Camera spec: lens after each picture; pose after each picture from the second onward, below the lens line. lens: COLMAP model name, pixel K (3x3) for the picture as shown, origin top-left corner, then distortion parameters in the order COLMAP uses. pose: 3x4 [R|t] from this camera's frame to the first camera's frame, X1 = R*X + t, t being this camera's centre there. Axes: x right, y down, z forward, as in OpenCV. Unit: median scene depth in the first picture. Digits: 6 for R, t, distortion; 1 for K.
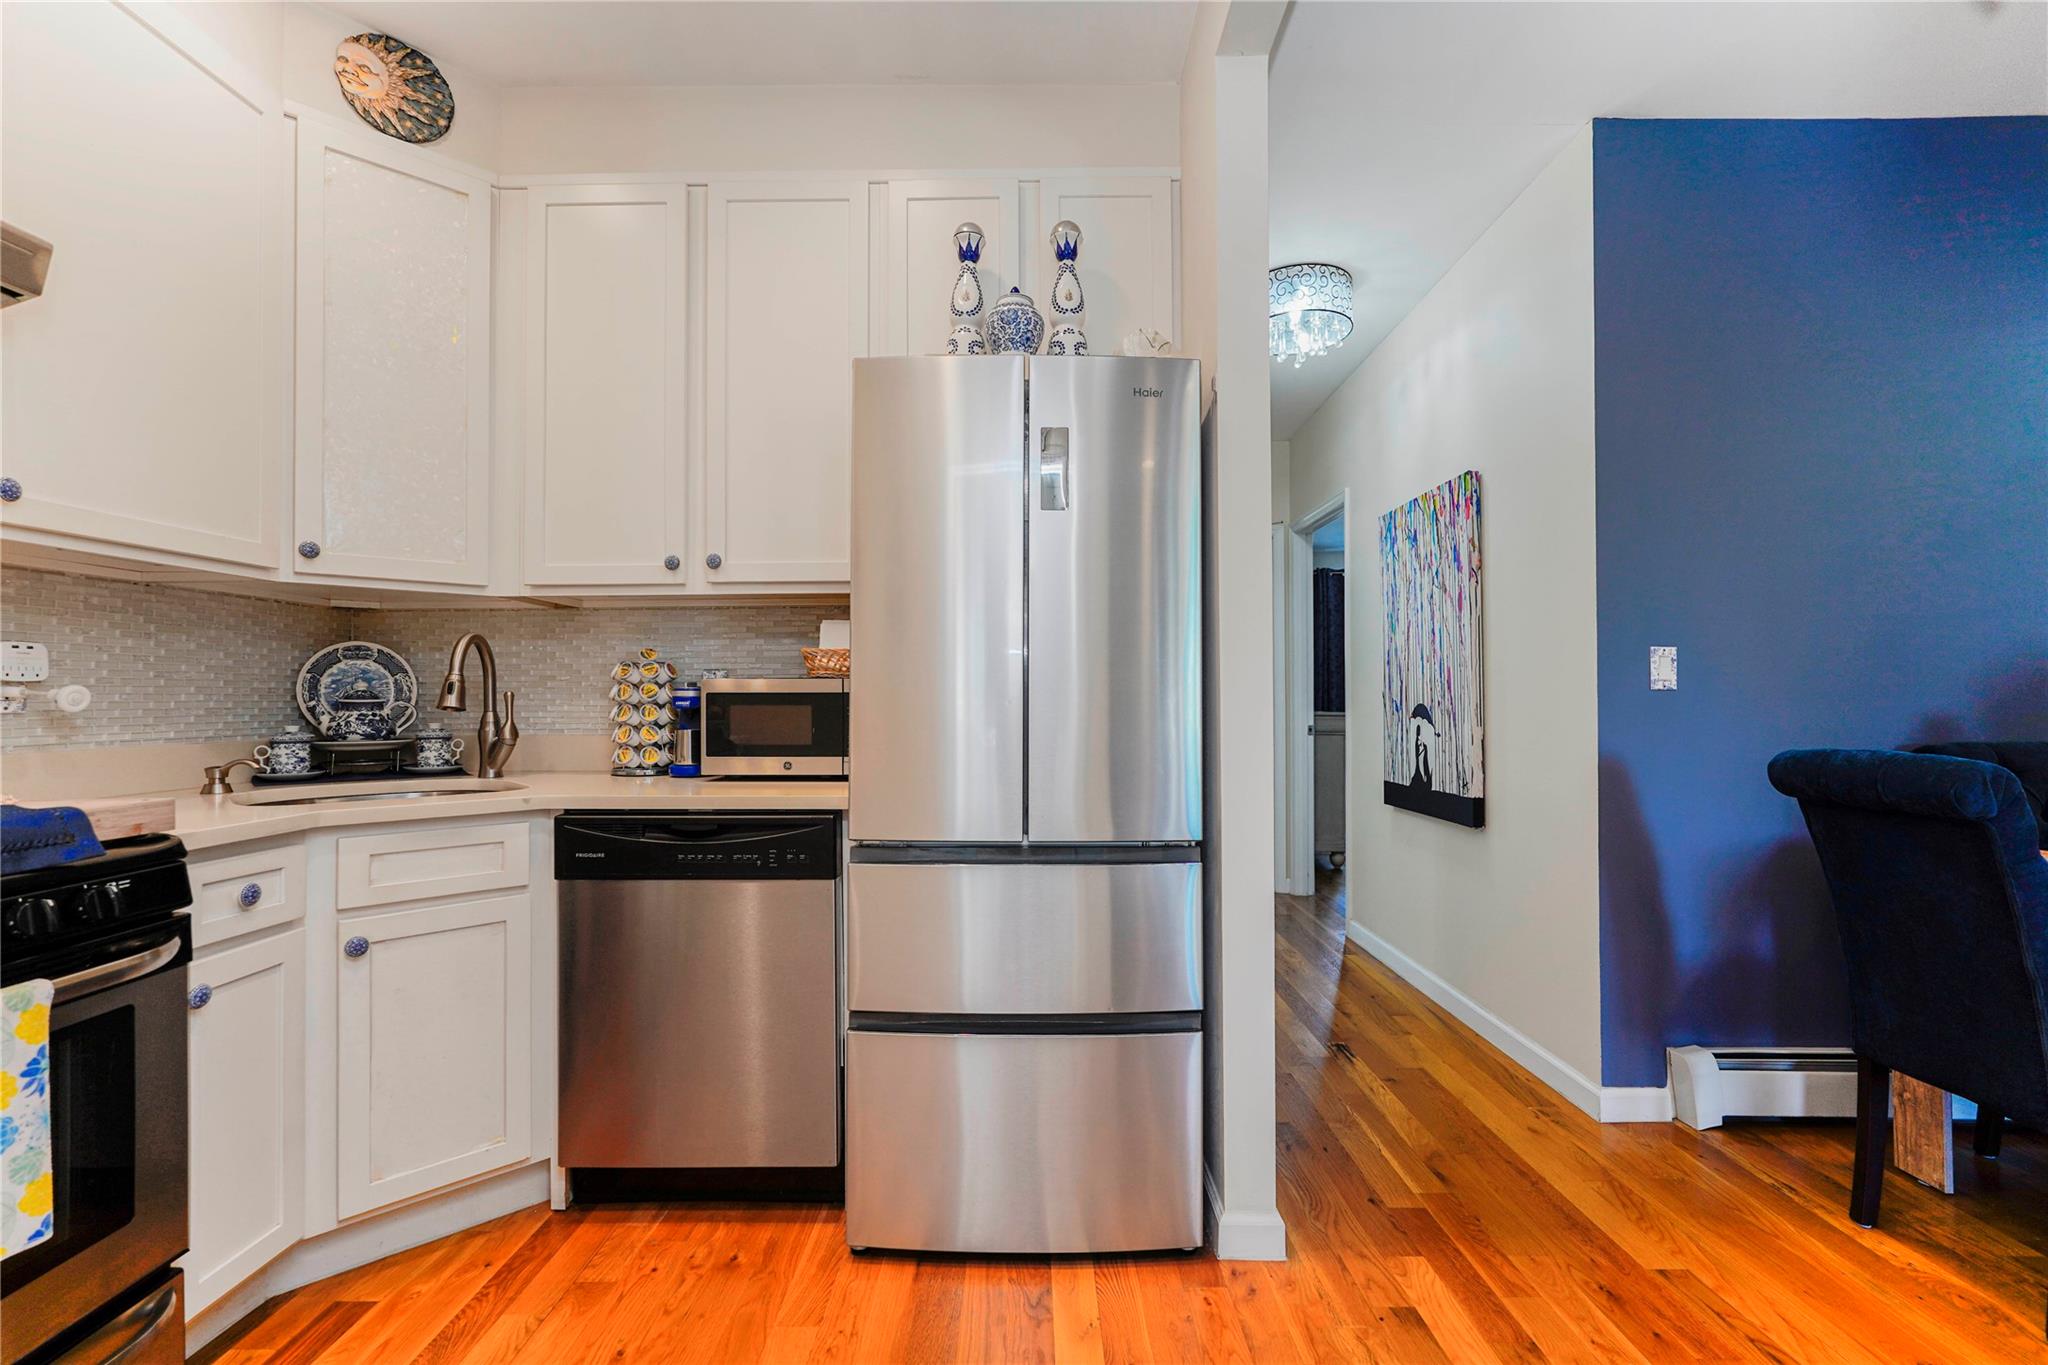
lens RADIAL K [[921.8, 0, 1032.8], [0, 921.8, 677.8], [0, 0, 1]] dist [-0.015632, 0.007060]
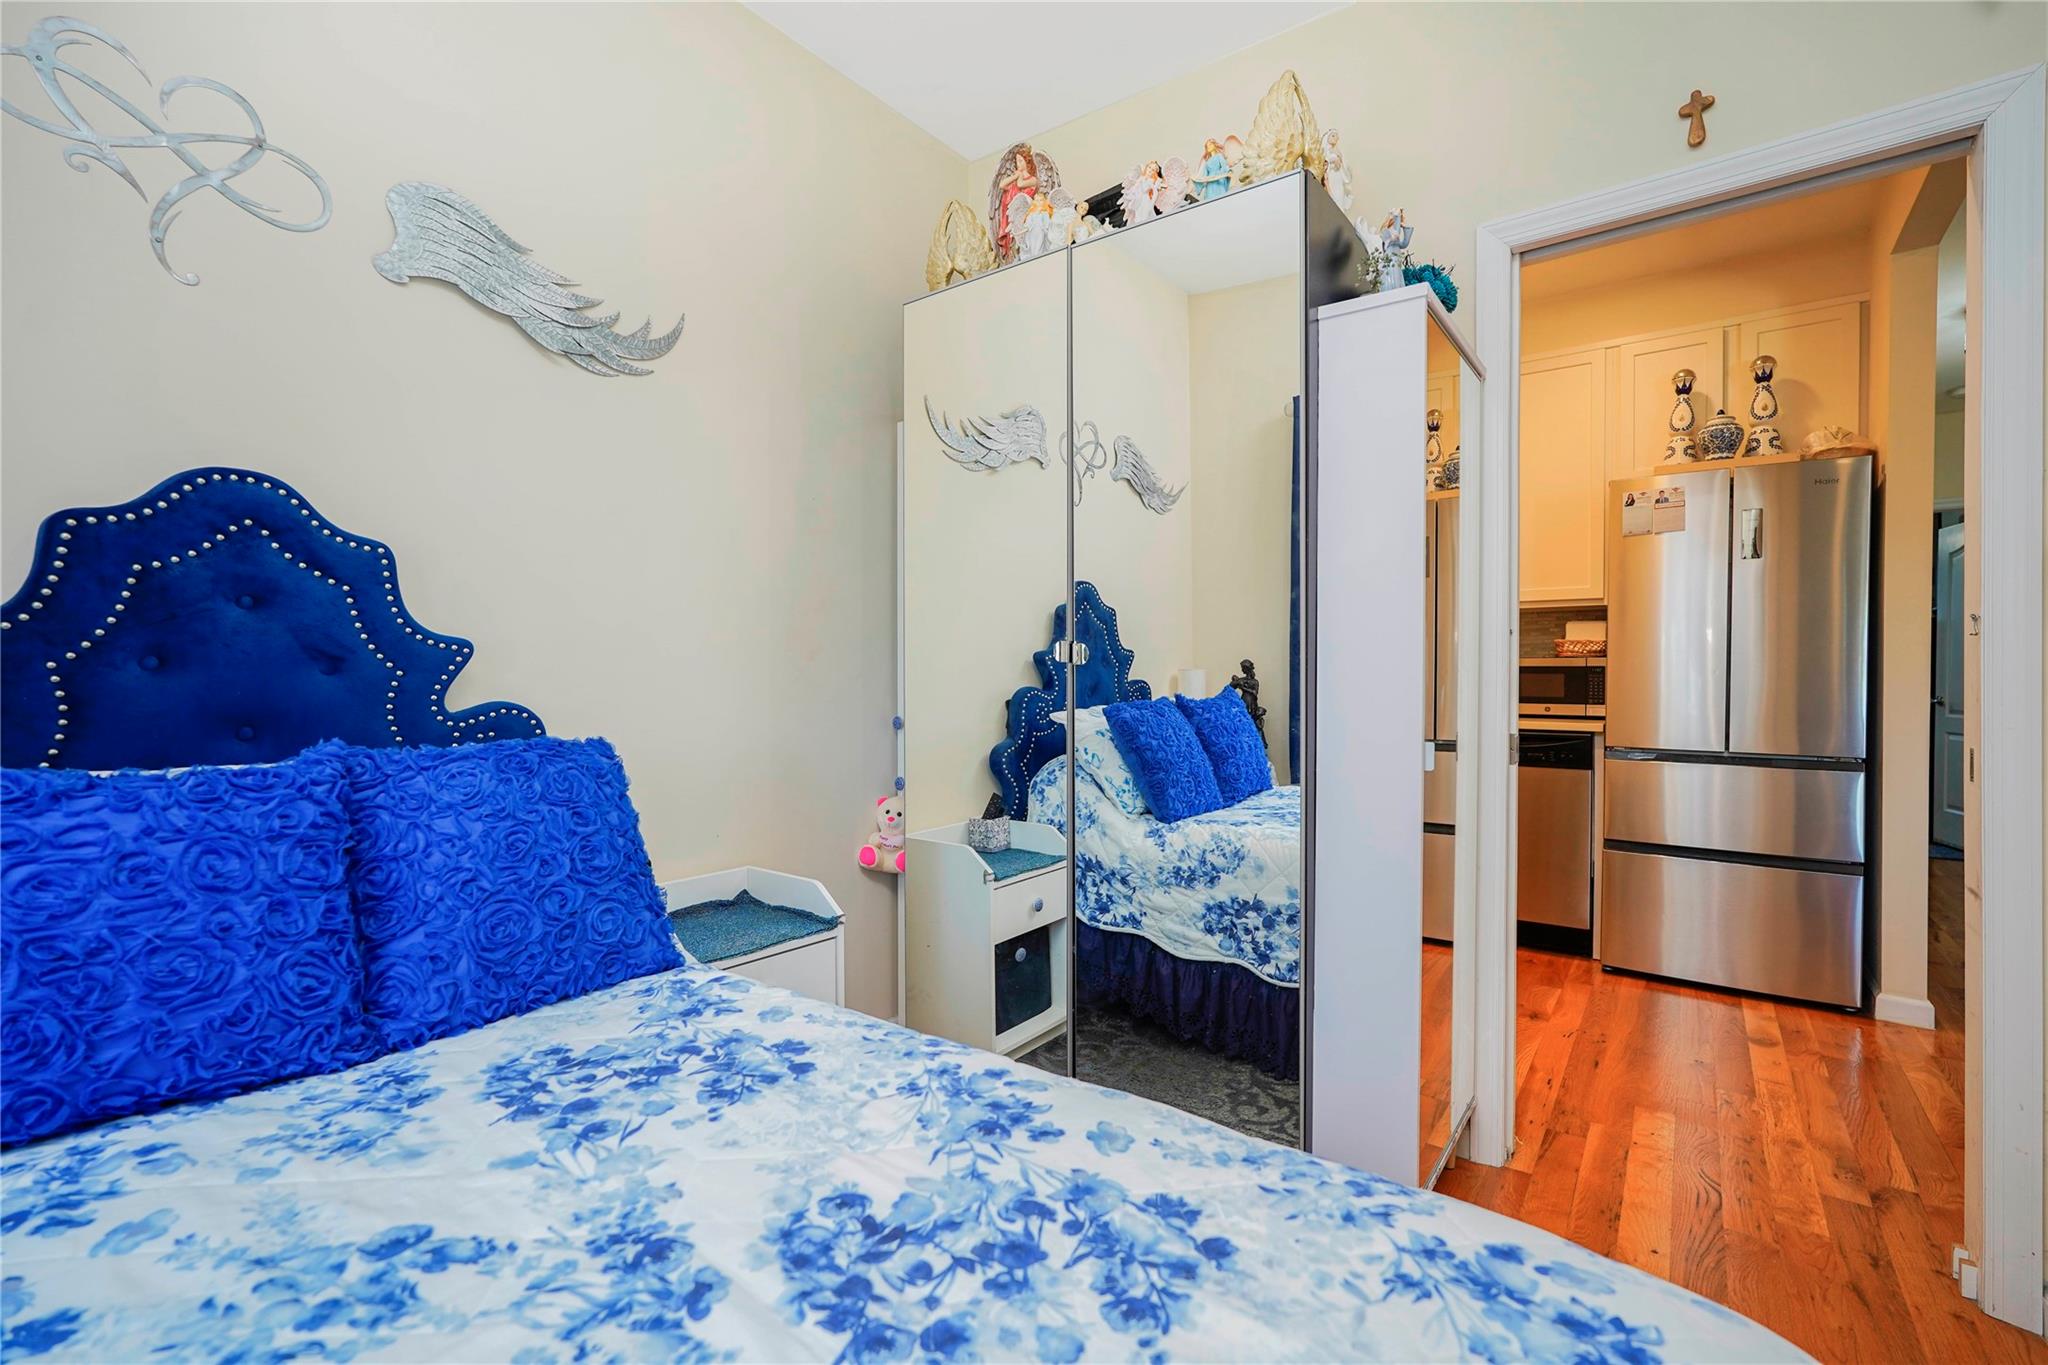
lens RADIAL K [[921.8, 0, 1005.3], [0, 921.8, 675.9], [0, 0, 1]] dist [-0.015632, 0.007060]
pose [[0.784800, 0.009151, -0.619682, -0.004919], [0.011380, 0.999510, 0.029172, -0.024528], [0.619645, -0.029947, 0.784311, -0.877621]]
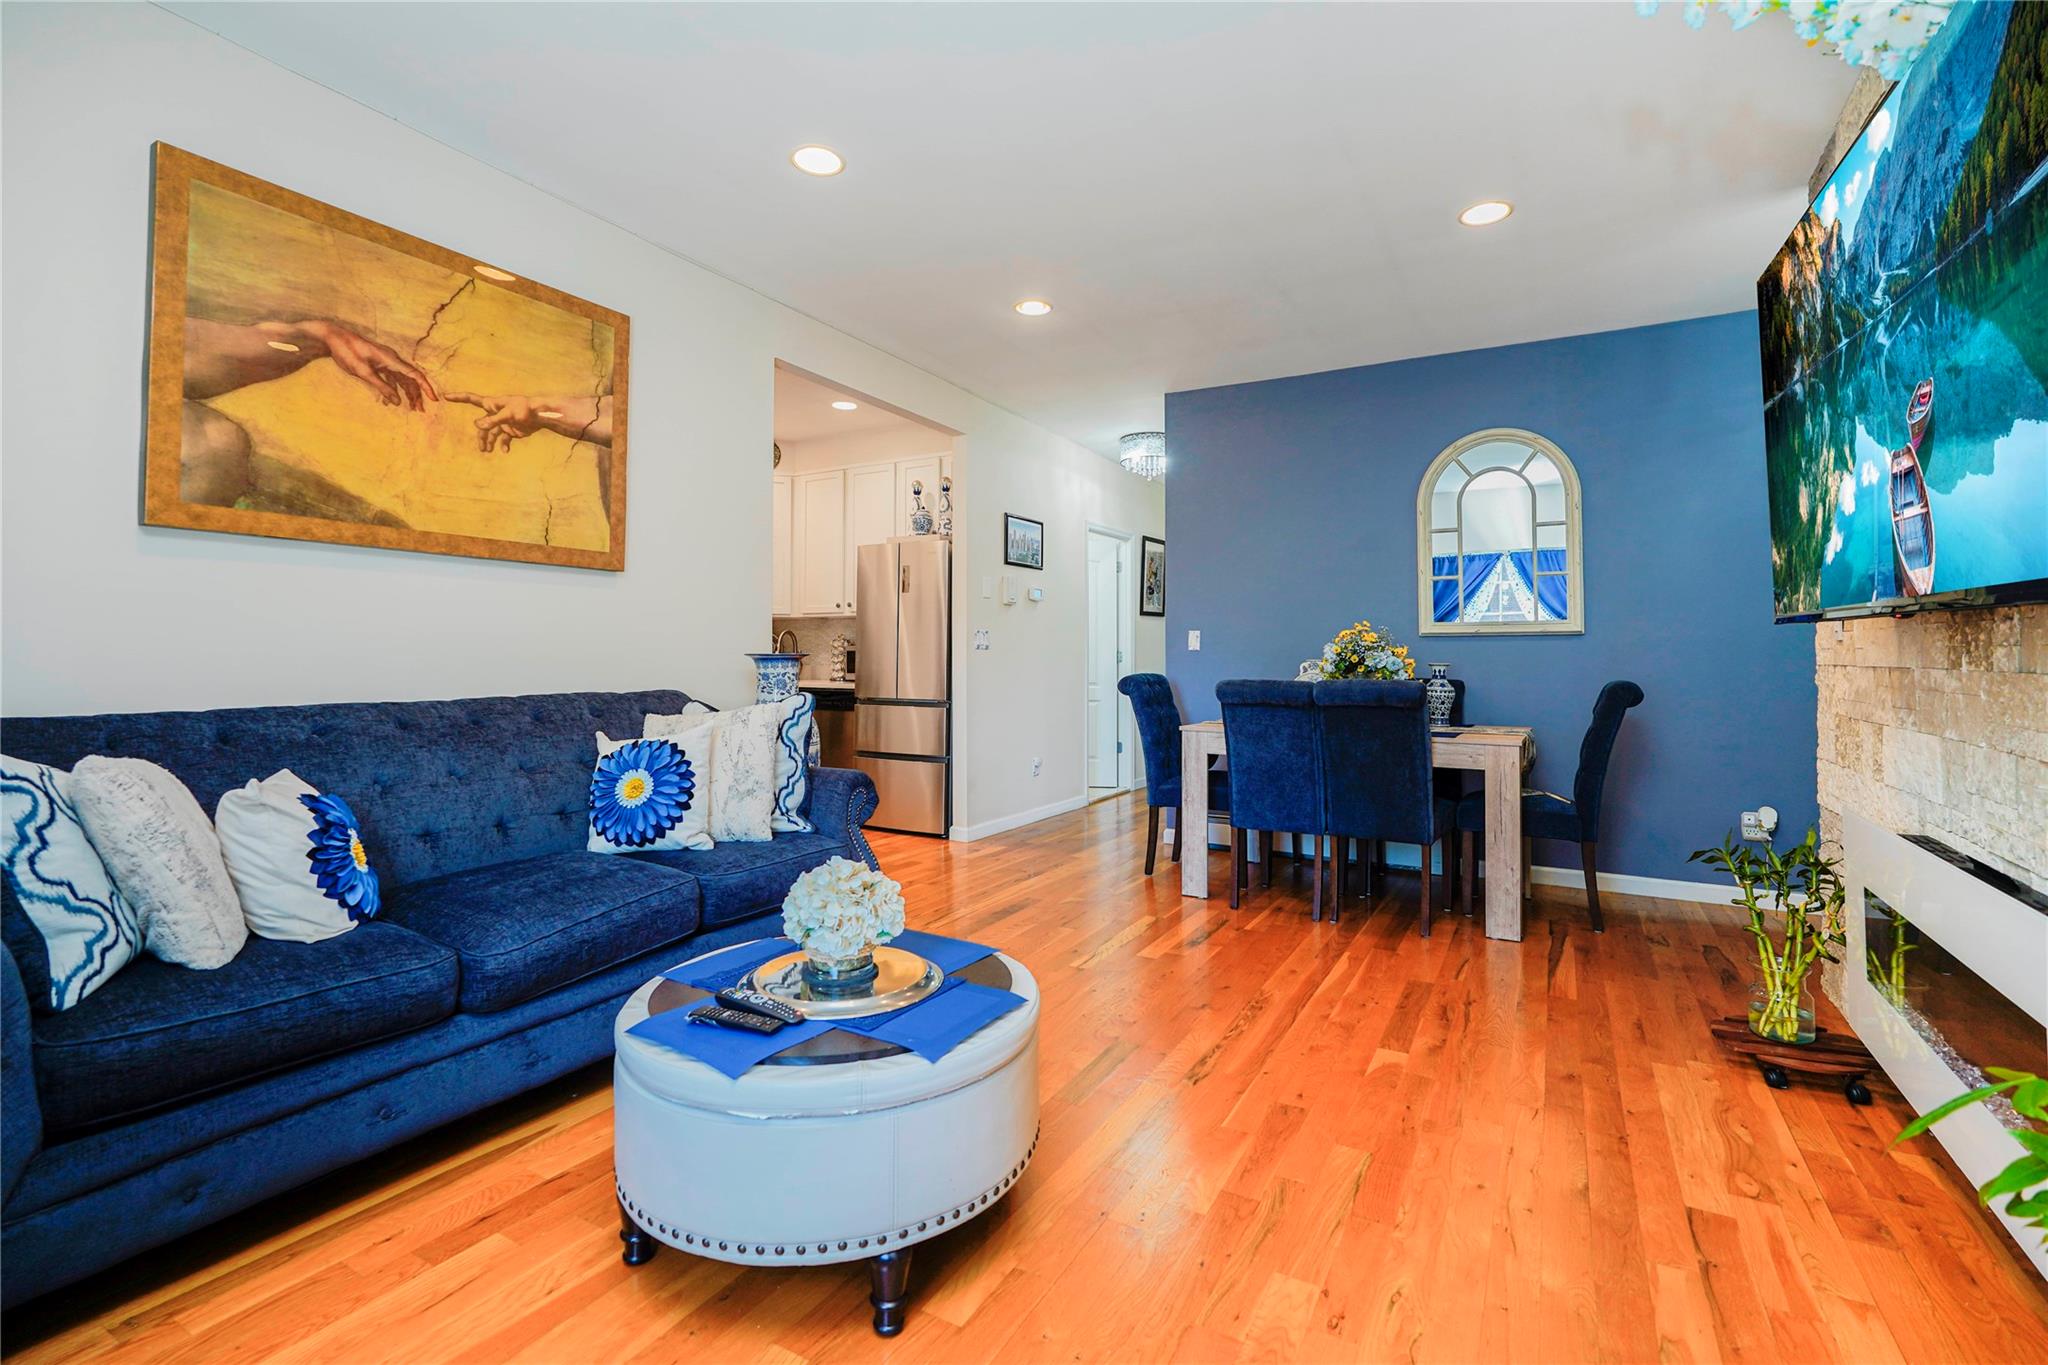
lens RADIAL K [[921.8, 0, 1006.8], [0, 921.8, 628.0], [0, 0, 1]] dist [-0.015632, 0.007060]
pose [[0.852274, -0.007614, -0.523040, 1.440018], [0.004817, 0.999966, -0.006707, -0.030752], [0.523073, 0.003196, 0.852282, -1.091987]]
